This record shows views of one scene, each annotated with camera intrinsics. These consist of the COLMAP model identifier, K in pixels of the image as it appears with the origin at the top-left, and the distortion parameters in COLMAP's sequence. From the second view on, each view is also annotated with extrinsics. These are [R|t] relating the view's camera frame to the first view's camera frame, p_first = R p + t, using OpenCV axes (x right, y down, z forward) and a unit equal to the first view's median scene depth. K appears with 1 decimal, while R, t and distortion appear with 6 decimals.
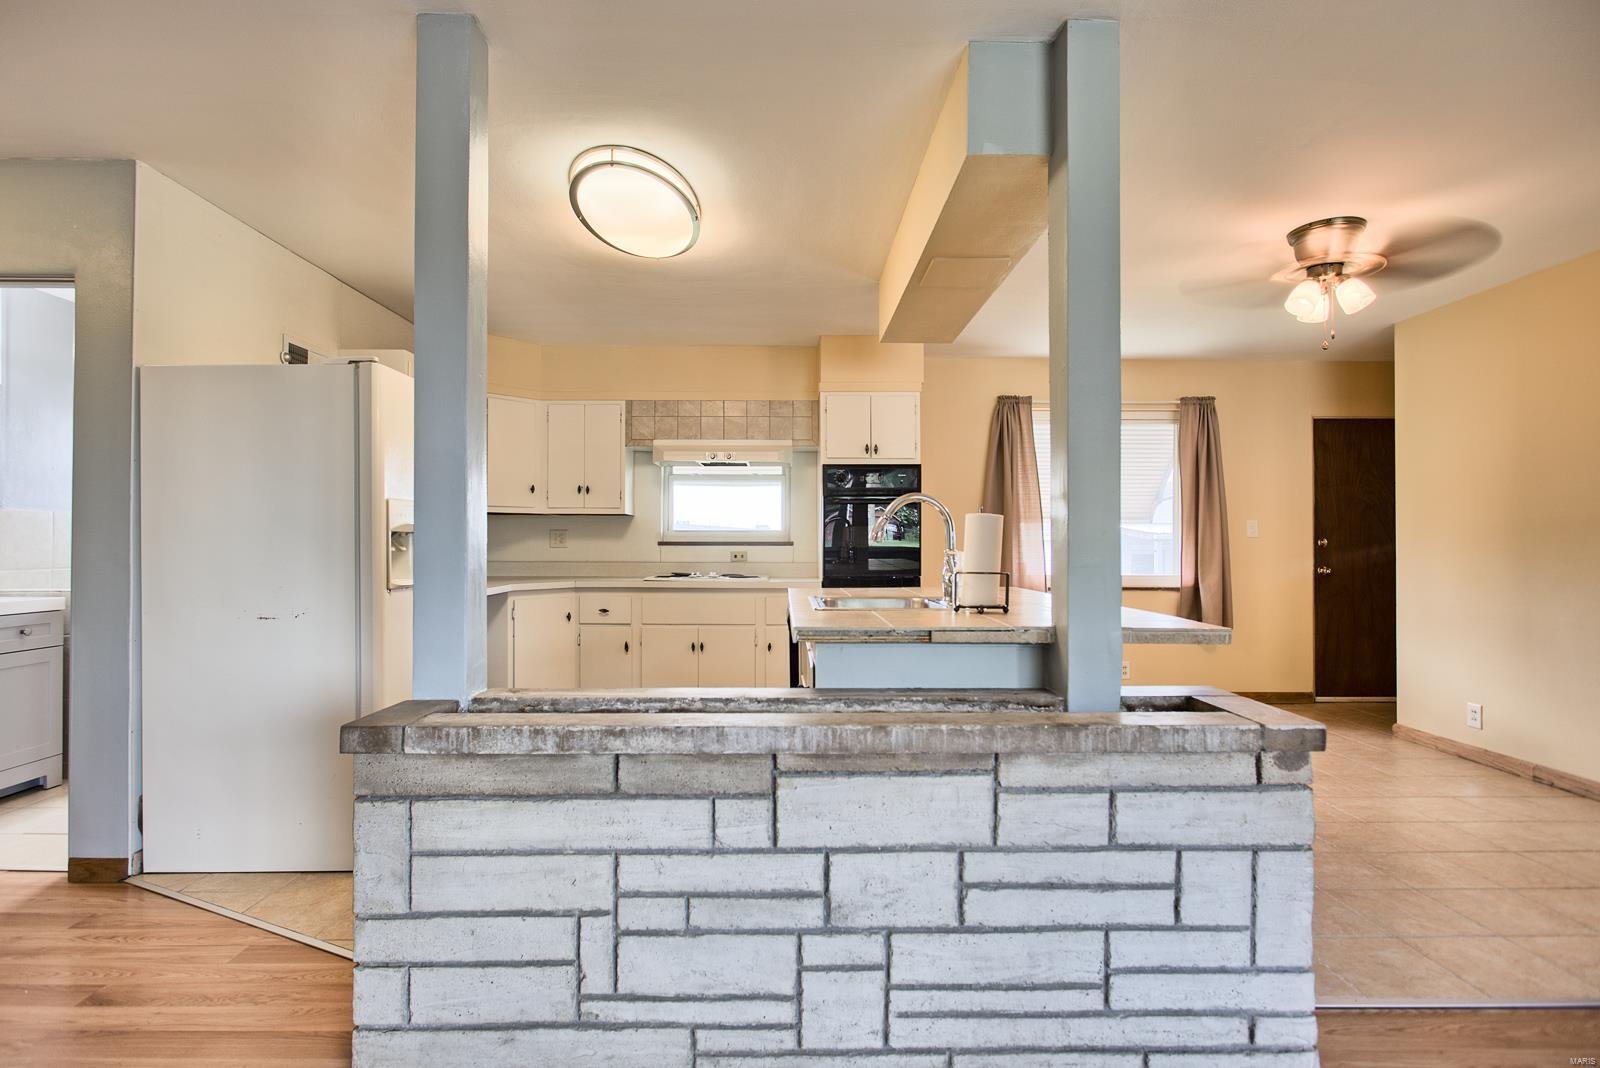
lens RADIAL K [[778.5, 0, 792.9], [0, 778.5, 538.8], [0, 0, 1]] dist [-0.006001, 0.003201]
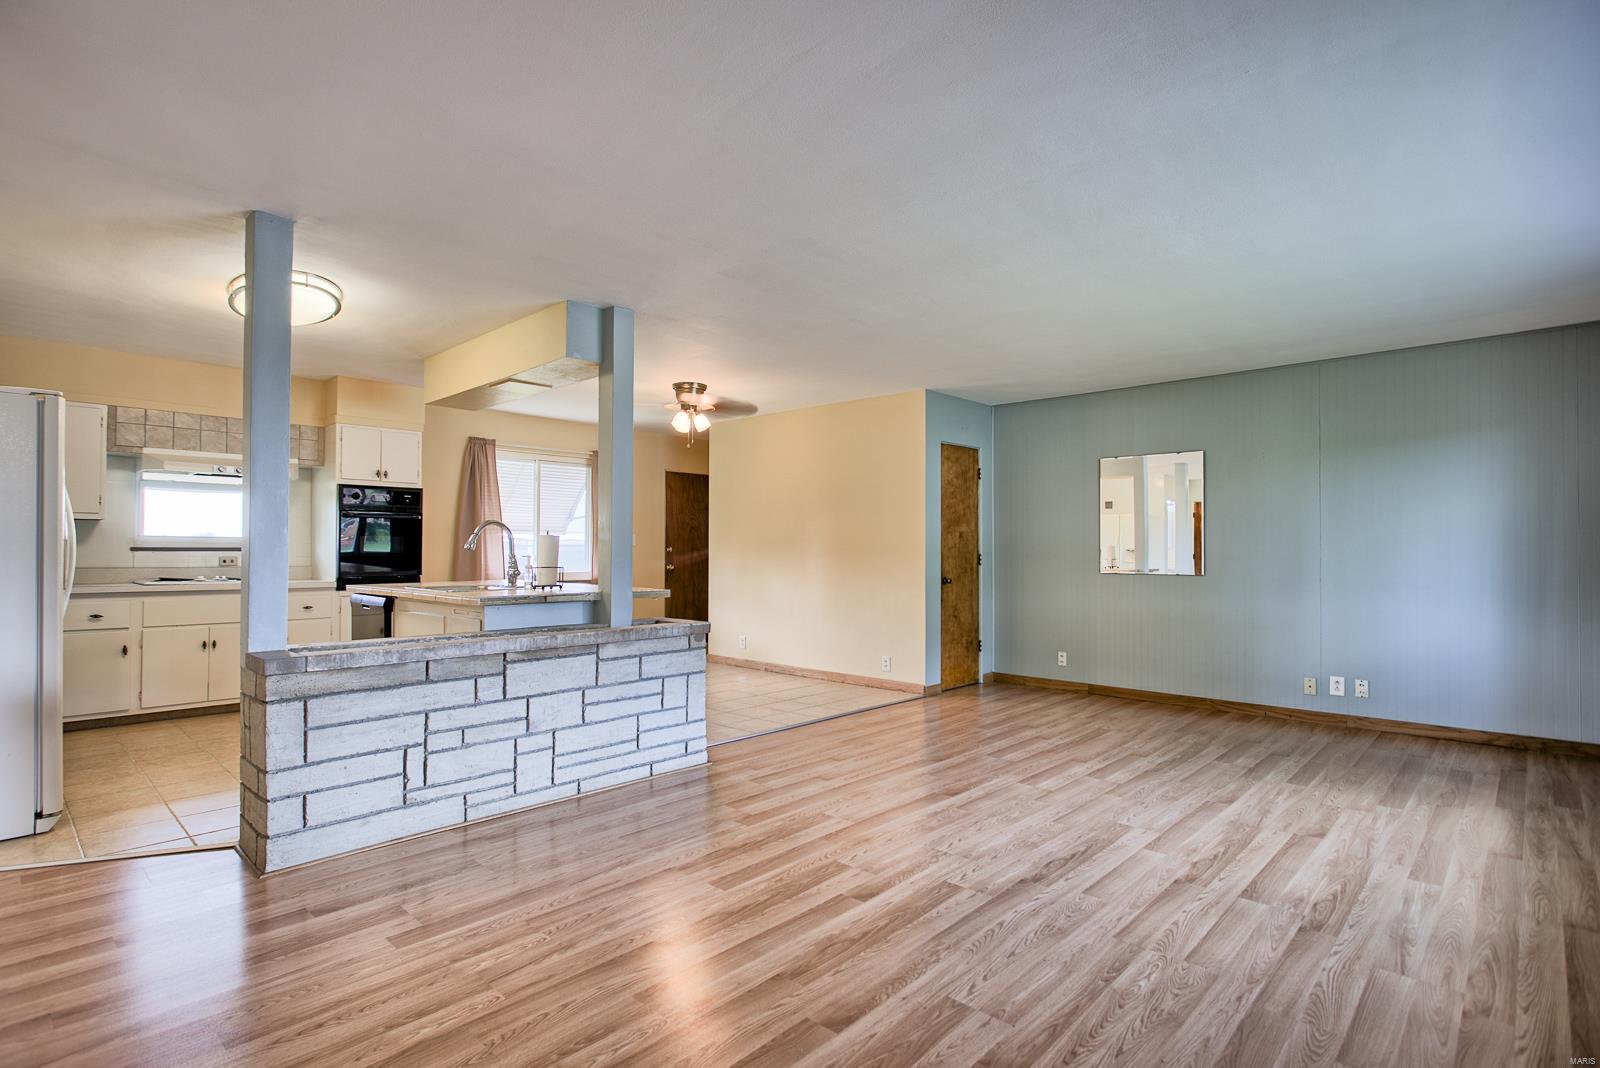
lens RADIAL K [[778.5, 0, 789.3], [0, 778.5, 547.7], [0, 0, 1]] dist [-0.006001, 0.003201]
pose [[0.699764, 0.003939, 0.714363, -0.510248], [-0.008486, 0.999960, 0.002799, -0.009433], [-0.714324, -0.008021, 0.699770, -0.518257]]
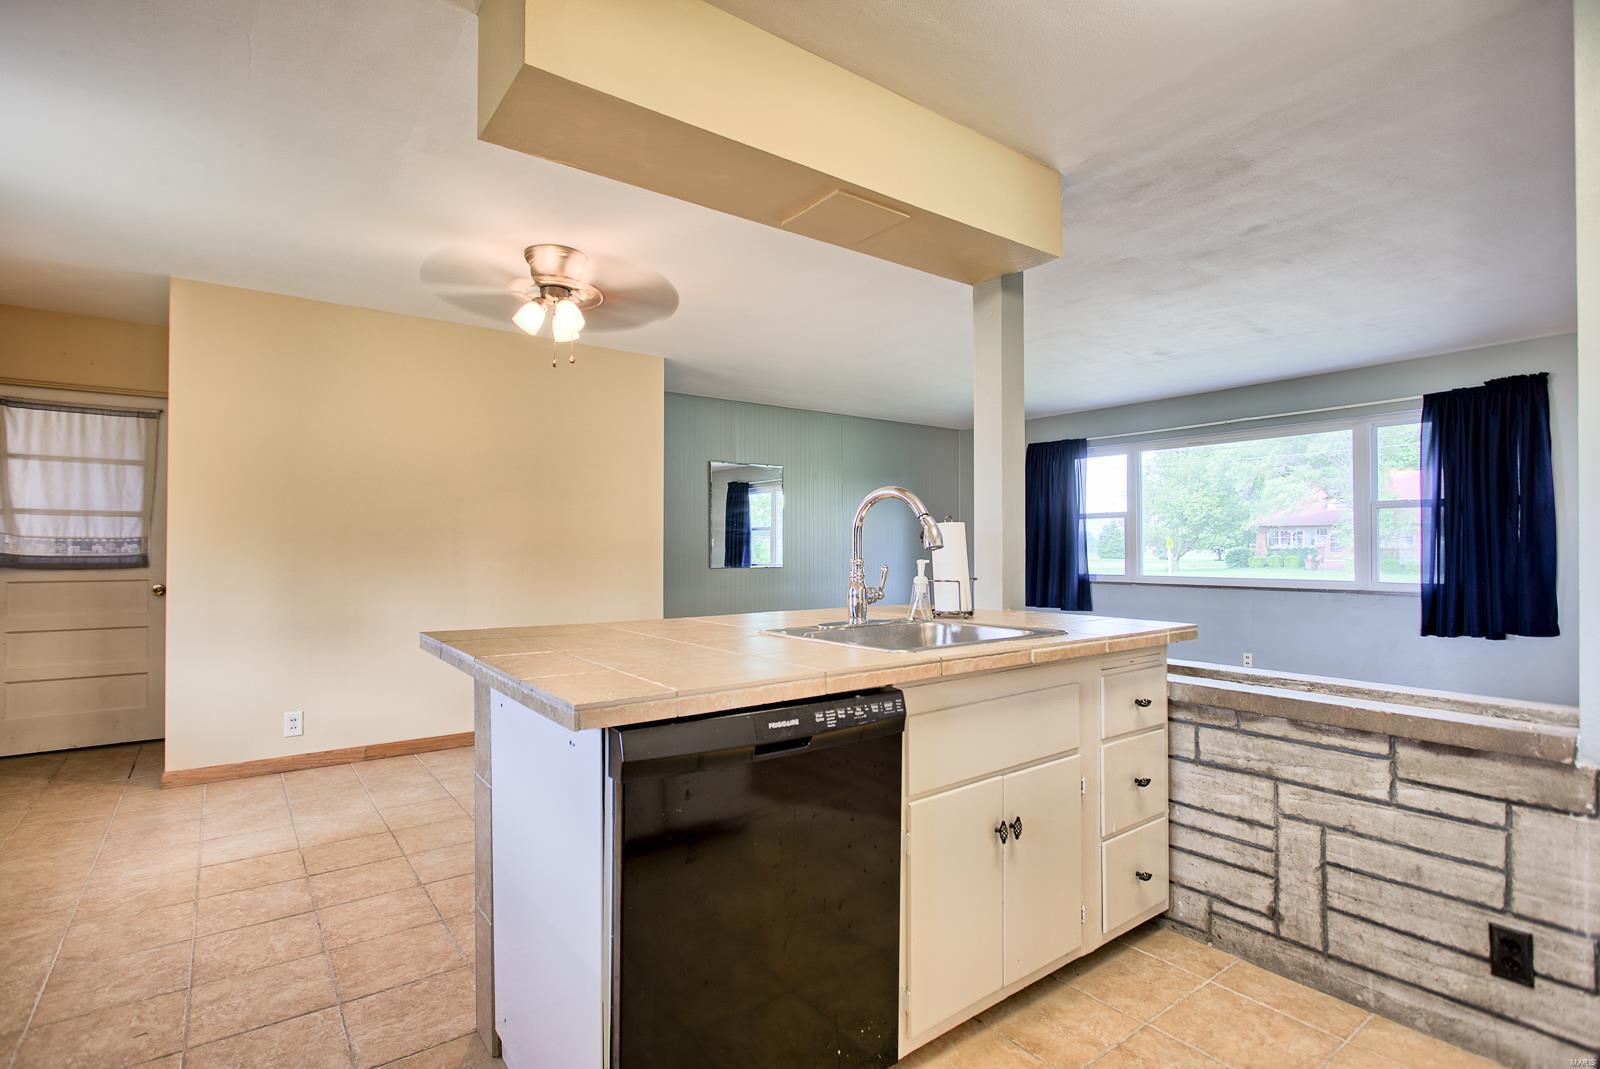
lens RADIAL K [[778.5, 0, 789.0], [0, 778.5, 540.1], [0, 0, 1]] dist [-0.006001, 0.003201]
pose [[-0.580611, 0.006490, 0.814155, -0.384963], [-0.005780, 0.999910, -0.012093, 0.002240], [-0.814161, -0.011728, -0.580521, 1.380749]]
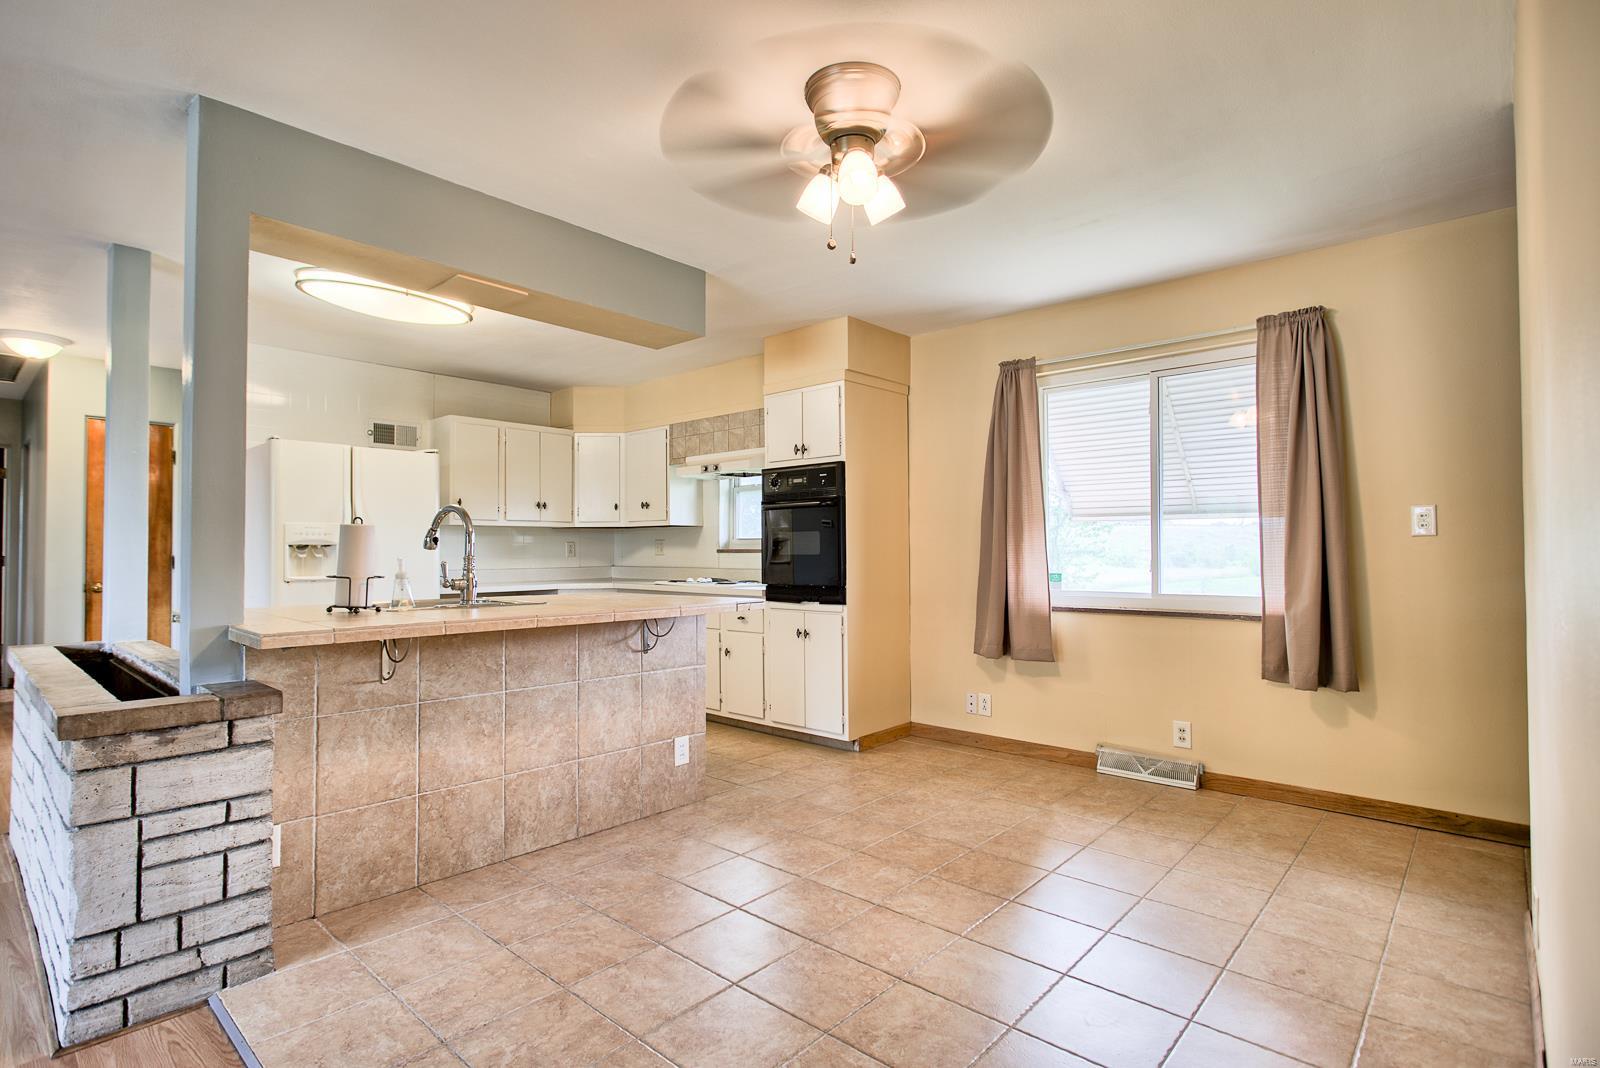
lens RADIAL K [[778.5, 0, 794.7], [0, 778.5, 545.2], [0, 0, 1]] dist [-0.006001, 0.003201]
pose [[0.732468, -0.009037, -0.680741, 1.129660], [0.007554, 0.999958, -0.005147, 0.007633], [0.680759, -0.001372, 0.732506, 0.474632]]
